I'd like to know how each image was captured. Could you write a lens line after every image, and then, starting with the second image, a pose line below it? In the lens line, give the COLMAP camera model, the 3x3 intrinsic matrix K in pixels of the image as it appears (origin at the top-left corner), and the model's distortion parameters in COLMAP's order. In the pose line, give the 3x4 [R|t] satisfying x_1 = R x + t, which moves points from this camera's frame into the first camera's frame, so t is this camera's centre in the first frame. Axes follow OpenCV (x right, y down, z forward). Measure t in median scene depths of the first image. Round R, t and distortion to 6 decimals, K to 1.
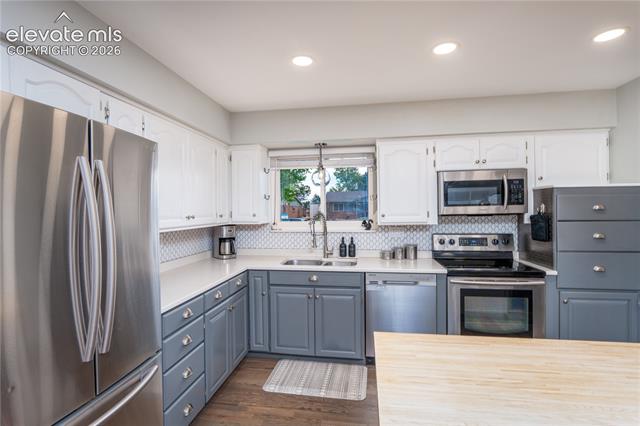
lens RADIAL K [[304.8, 0, 318.2], [0, 304.8, 214.2], [0, 0, 1]] dist [-0.004275, -0.002068]
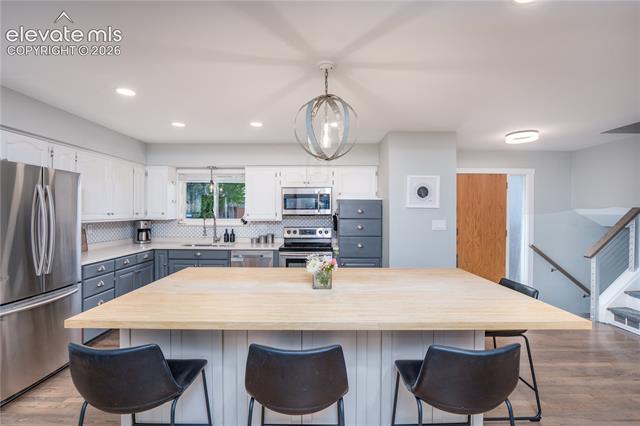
lens RADIAL K [[283.6, 0, 319.8], [0, 283.6, 214.5], [0, 0, 1]] dist [-0.019255, 0.001142]
pose [[0.987726, 0.013653, 0.155598, 0.360546], [-0.012552, 0.999889, -0.008059, 0.011162], [-0.155691, 0.006007, 0.987788, -0.509370]]
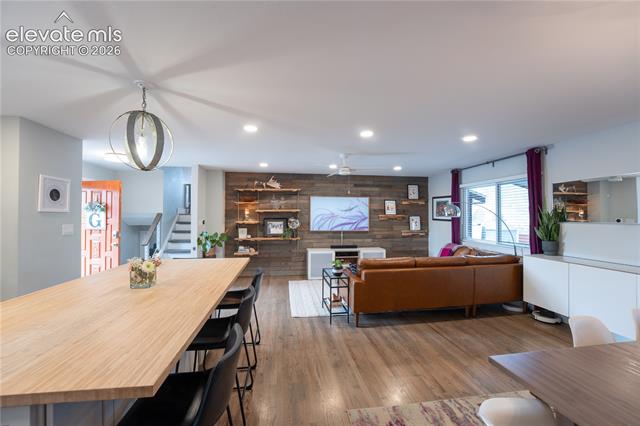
lens RADIAL K [[261.0, 0, 313.7], [0, 261.0, 213.7], [0, 0, 1]] dist [-0.026701, 0.001557]
pose [[-0.277319, 0.020961, 0.960549, -0.293722], [0.016910, 0.999714, -0.016933, 0.009851], [-0.960629, 0.011547, -0.277594, -0.072817]]
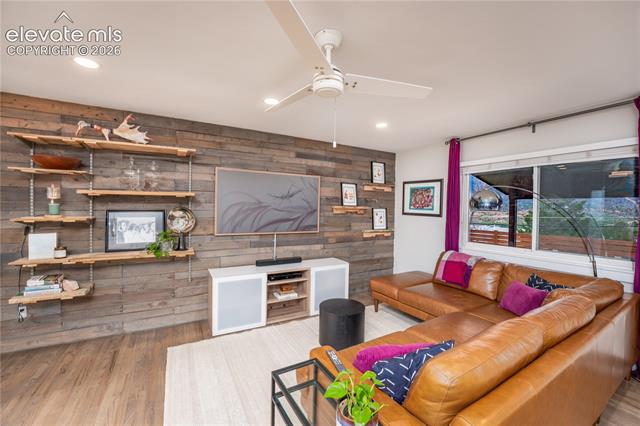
lens RADIAL K [[261.0, 0, 318.6], [0, 261.0, 212.6], [0, 0, 1]] dist [-0.026701, 0.001557]
pose [[-0.613581, -0.010388, 0.789563, 0.647880], [0.005070, 0.999841, 0.017095, 0.003265], [-0.789615, 0.014492, -0.613431, -0.309796]]
